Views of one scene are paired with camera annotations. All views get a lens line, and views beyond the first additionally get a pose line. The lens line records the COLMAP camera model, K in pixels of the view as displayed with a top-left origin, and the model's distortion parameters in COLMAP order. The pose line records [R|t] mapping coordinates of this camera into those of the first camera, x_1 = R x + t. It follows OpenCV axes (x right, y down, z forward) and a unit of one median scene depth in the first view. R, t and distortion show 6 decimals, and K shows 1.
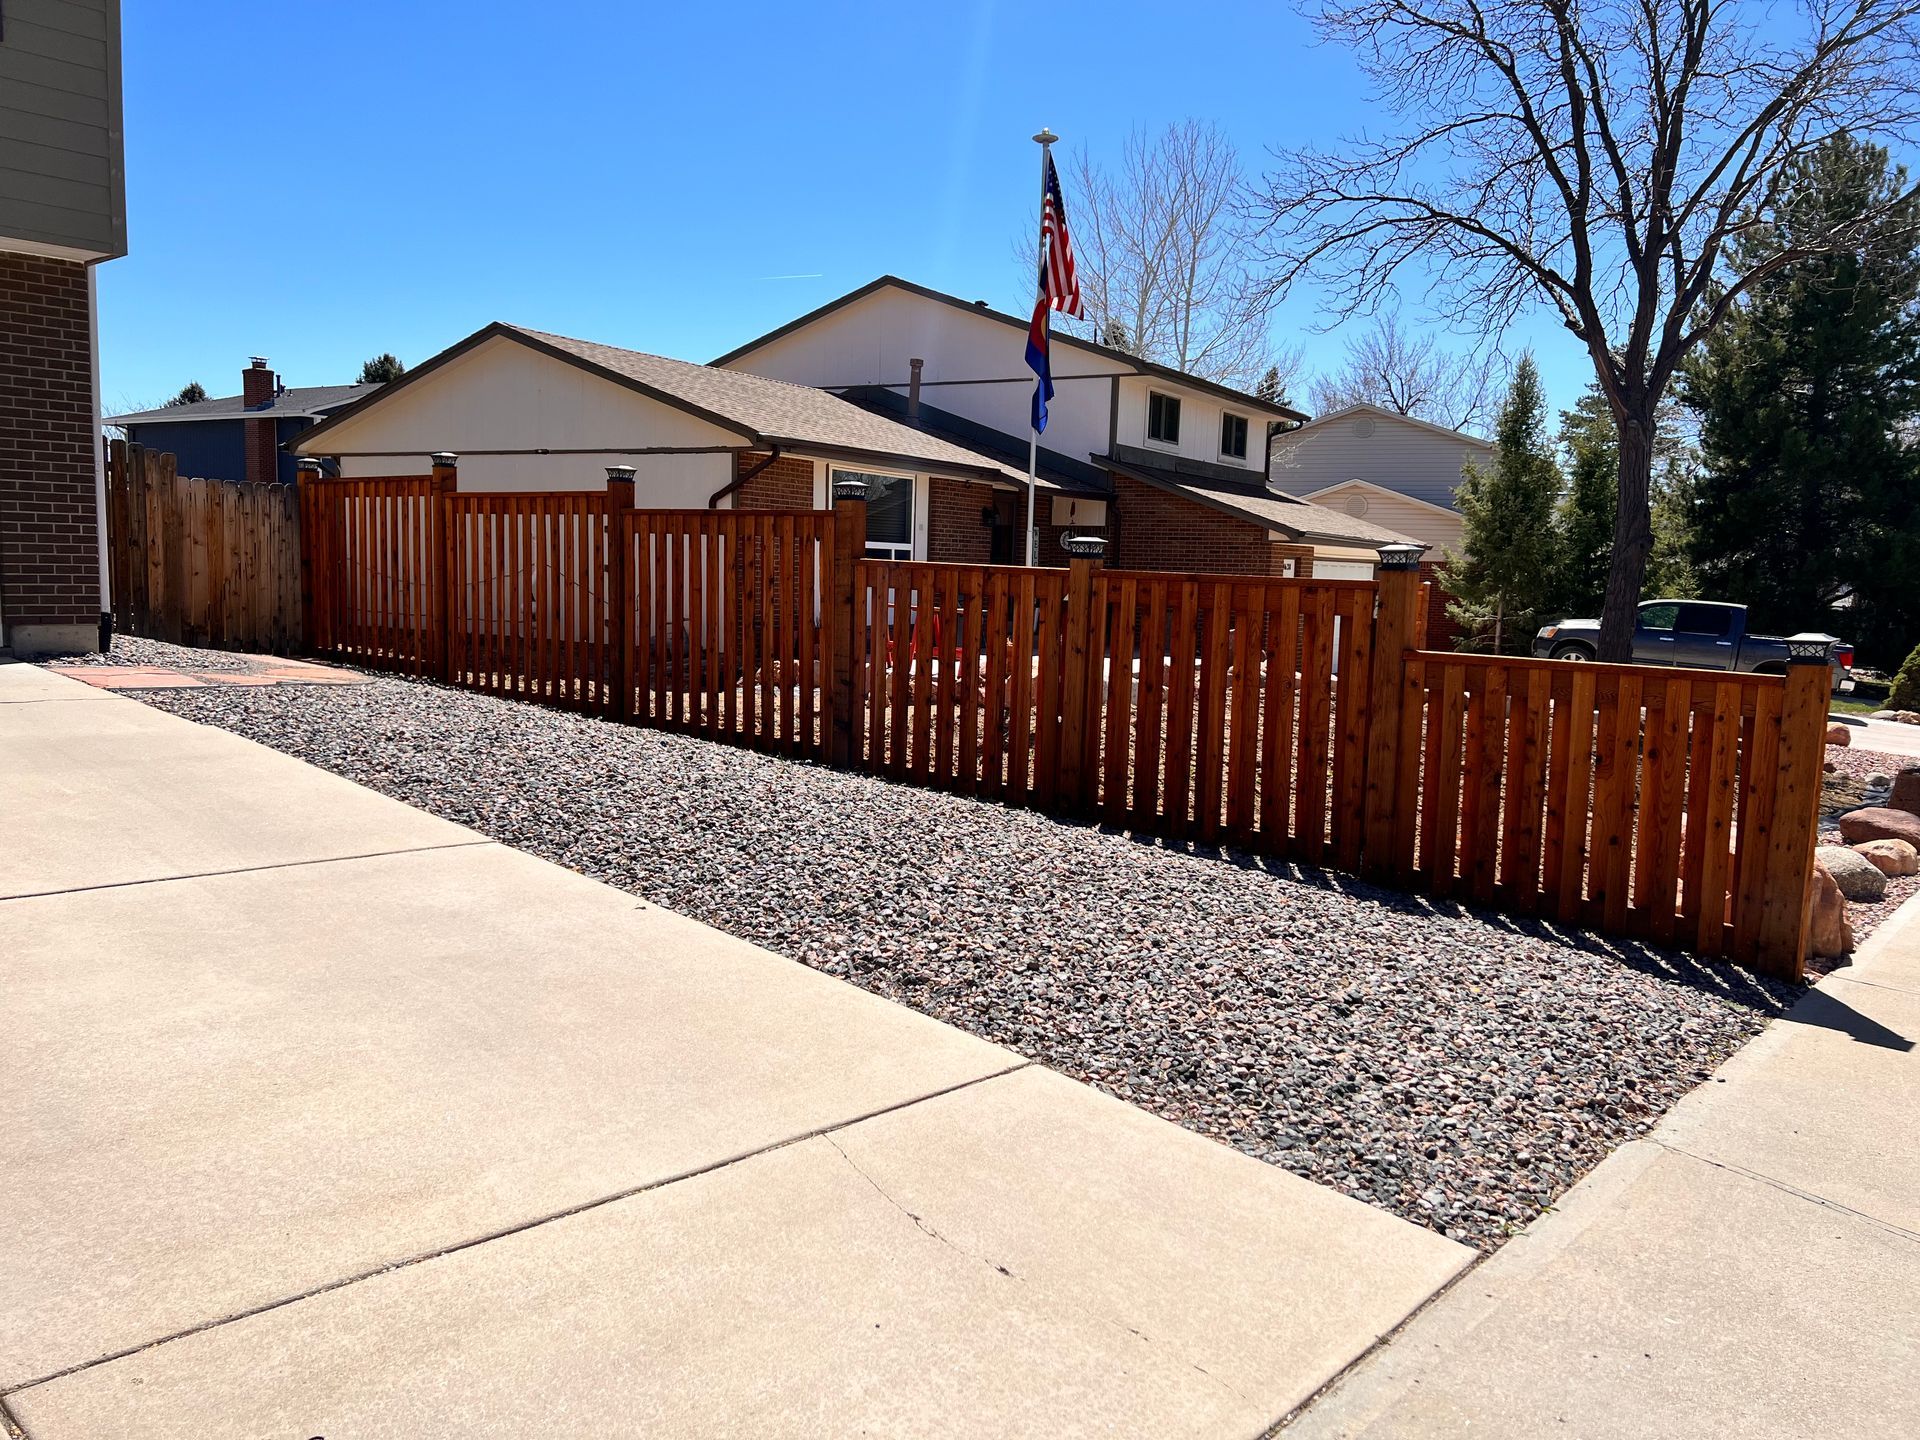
lens RADIAL K [[1456.2, 0, 962.2], [0, 1456.2, 733.1], [0, 0, 1]] dist [0.061209, -0.071614]
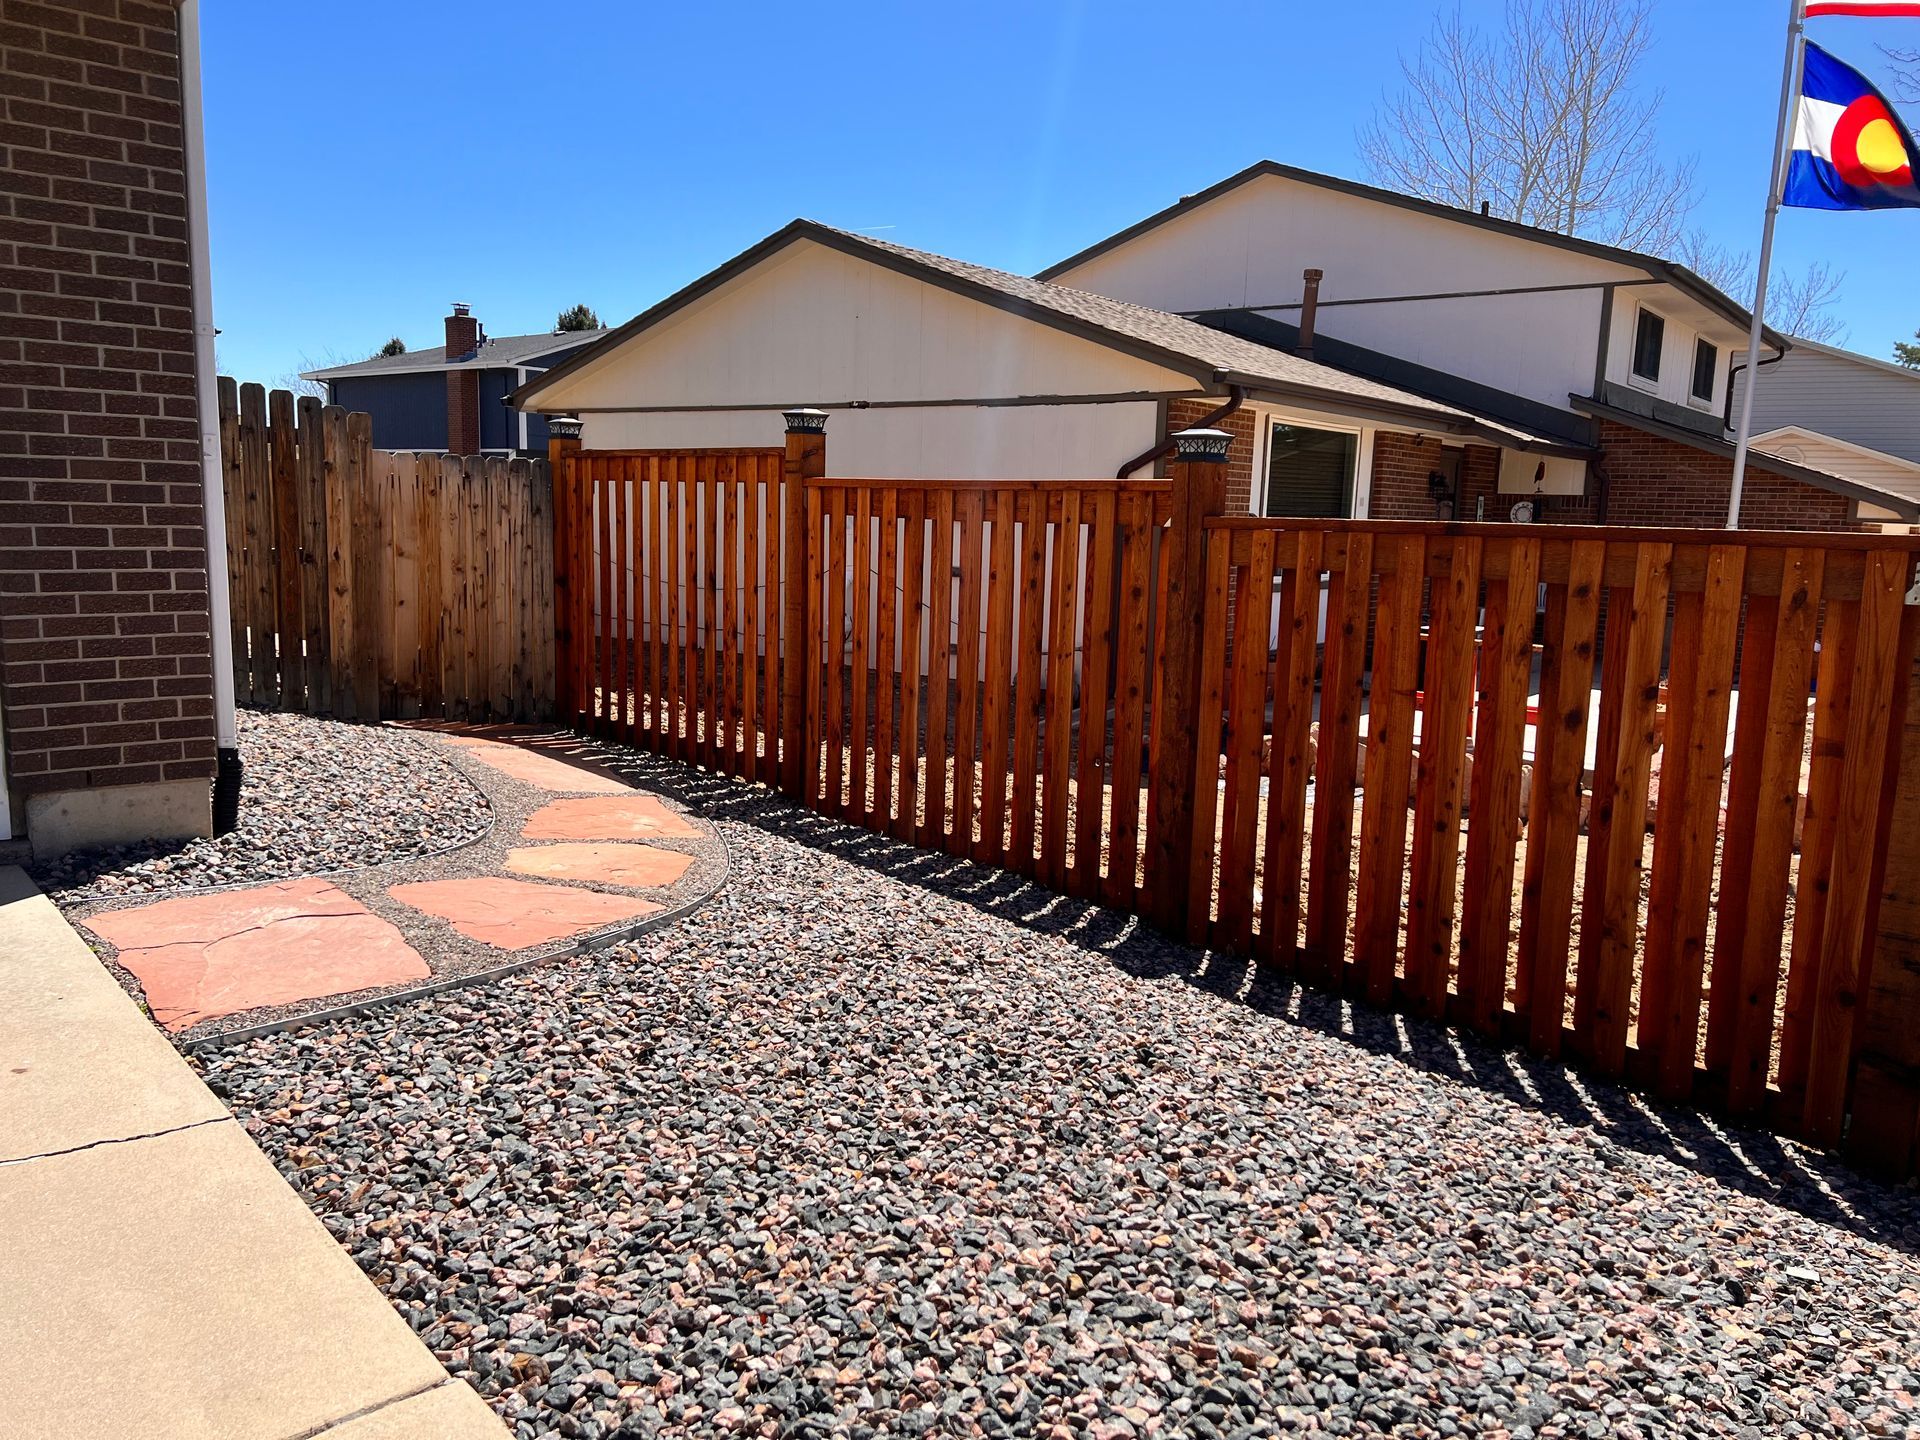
lens RADIAL K [[1456.2, 0, 952.5], [0, 1456.2, 730.9], [0, 0, 1]] dist [0.061209, -0.071614]
pose [[0.993022, 0.016316, -0.116796, -0.213171], [-0.012536, 0.999376, 0.033030, -0.078467], [0.117262, -0.031335, 0.992606, 0.405504]]
